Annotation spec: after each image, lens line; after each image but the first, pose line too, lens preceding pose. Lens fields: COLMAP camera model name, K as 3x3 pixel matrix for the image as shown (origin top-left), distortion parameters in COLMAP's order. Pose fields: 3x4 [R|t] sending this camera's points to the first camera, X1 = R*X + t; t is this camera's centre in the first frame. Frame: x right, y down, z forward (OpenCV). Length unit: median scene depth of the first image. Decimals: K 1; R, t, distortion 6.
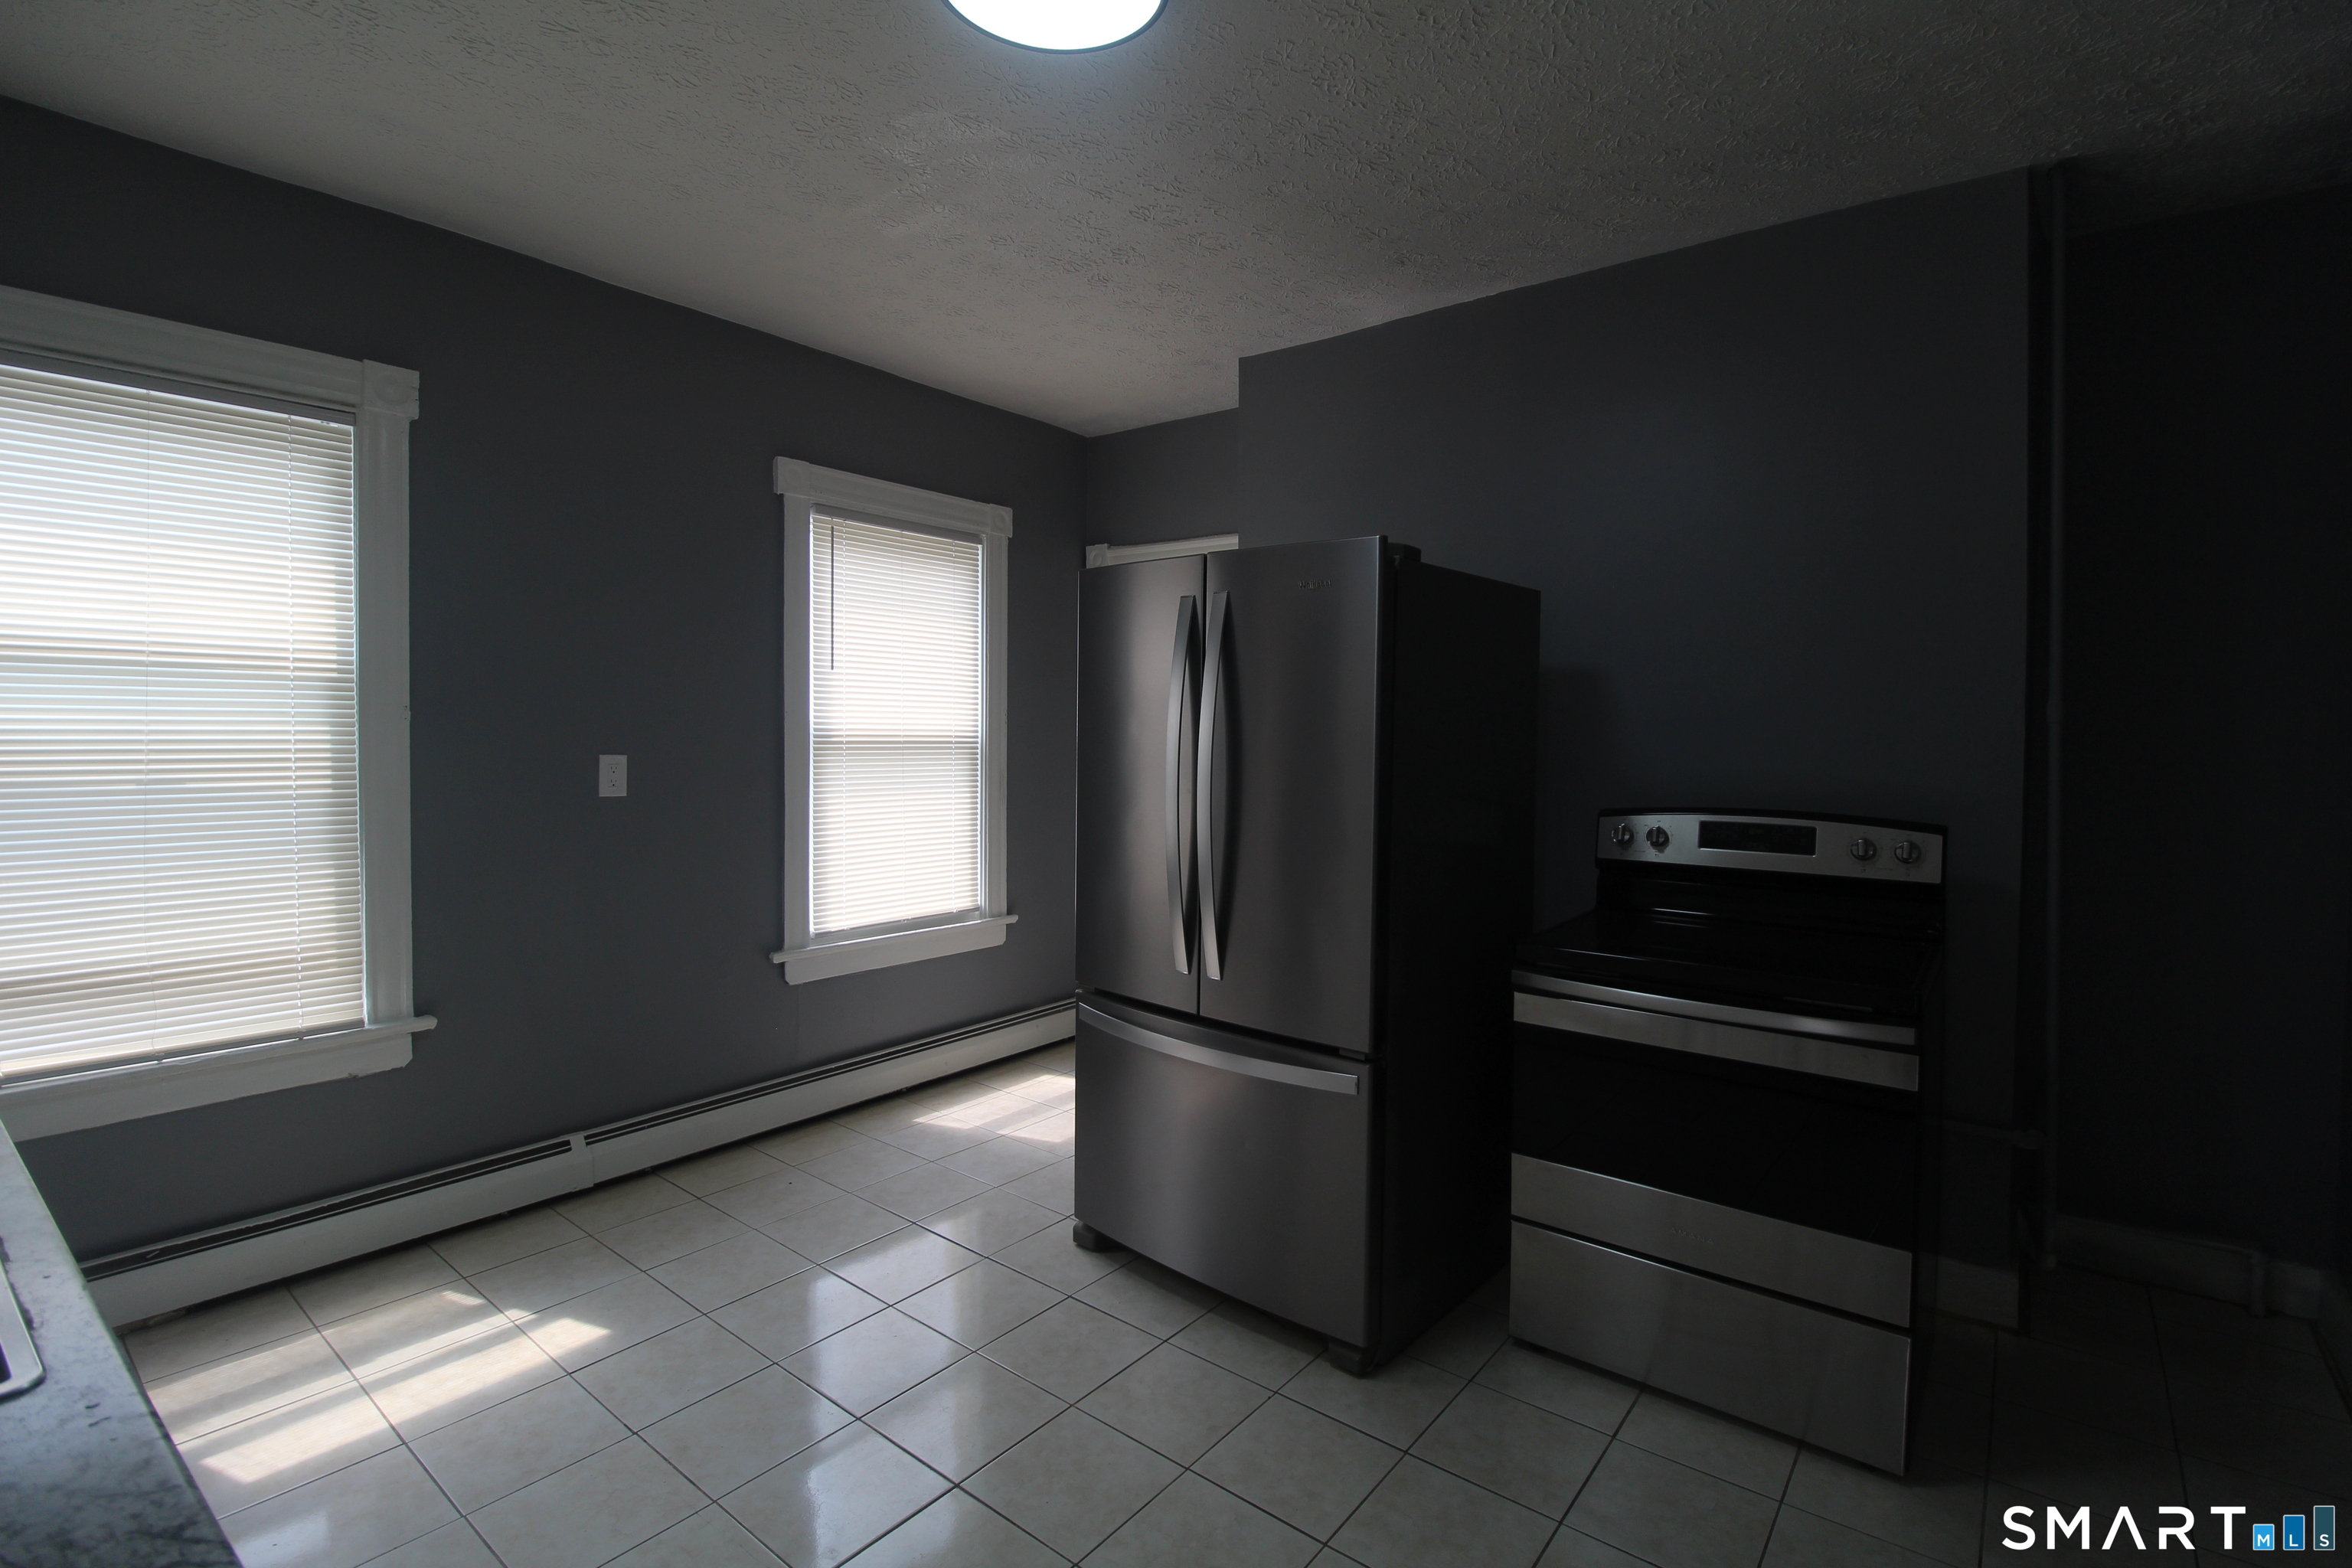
lens RADIAL K [[1083.1, 0, 1180.8], [0, 1083.1, 772.4], [0, 0, 1]] dist [-0.006769, -0.008360]
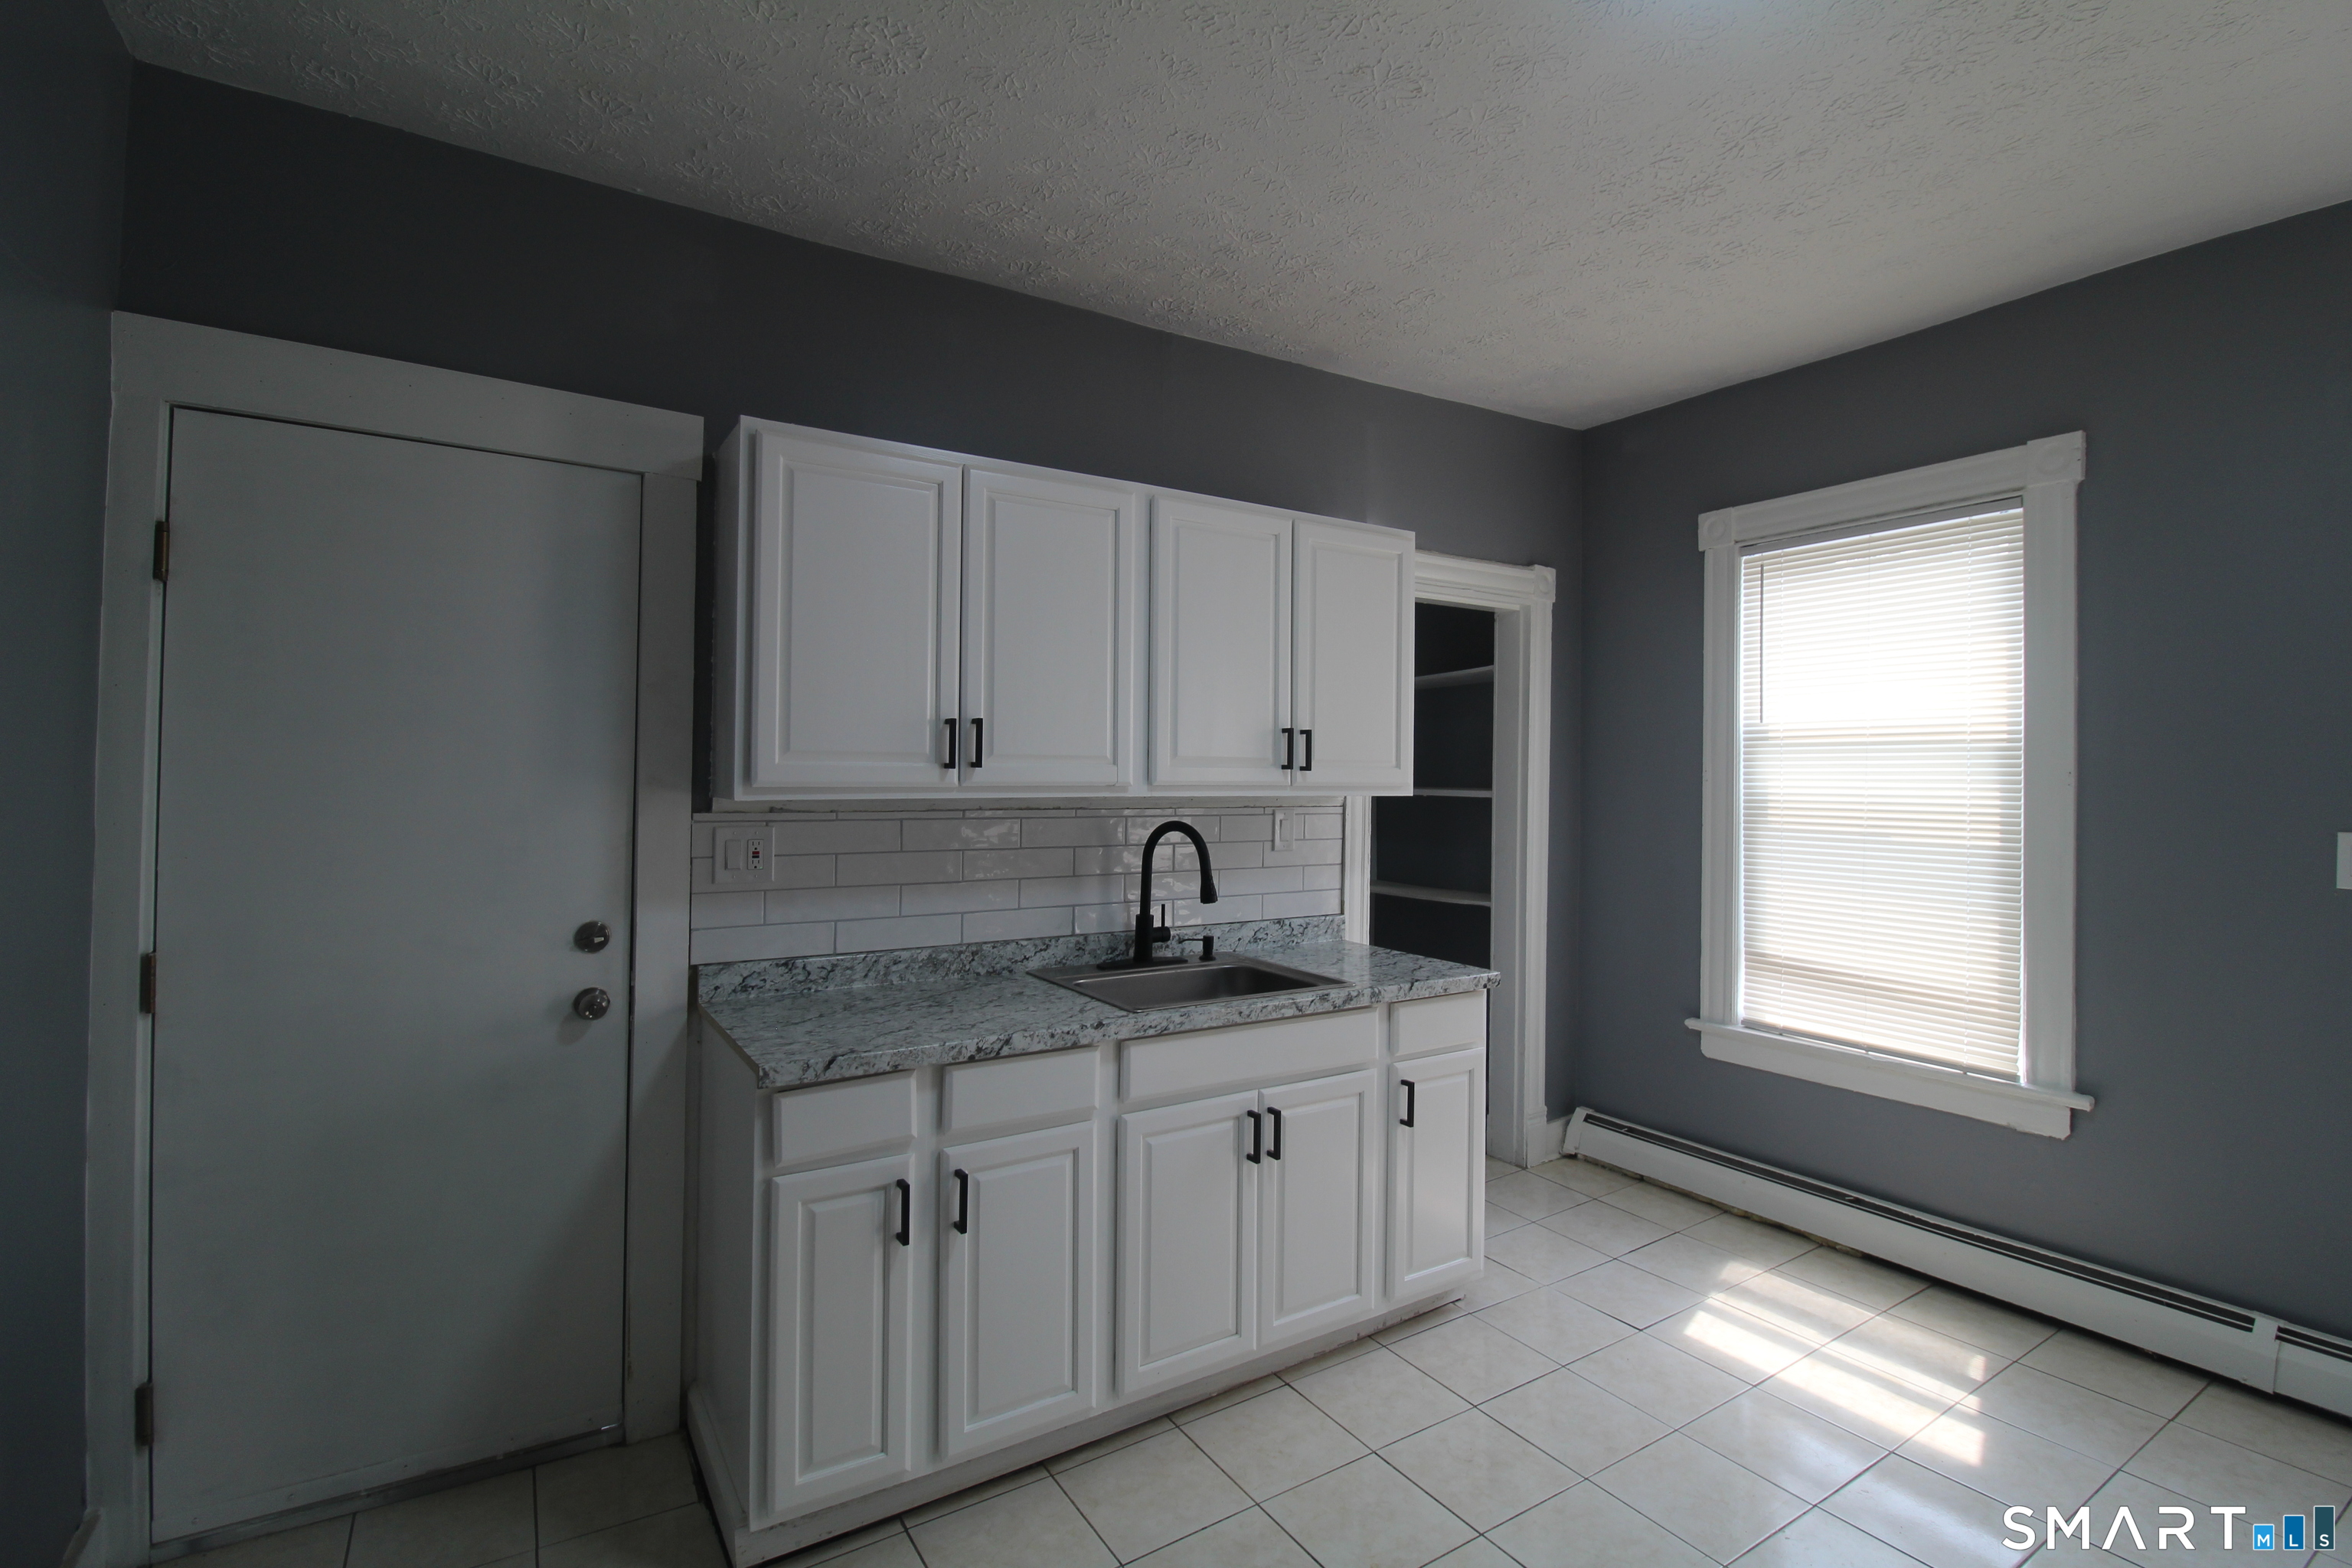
lens RADIAL K [[1083.1, 0, 1266.0], [0, 1083.1, 787.7], [0, 0, 1]] dist [-0.006769, -0.008360]
pose [[-0.302016, -0.012017, -0.953227, 0.462655], [-0.044104, 0.999026, 0.001379, -0.016830], [0.952282, 0.042457, -0.302252, 0.628995]]
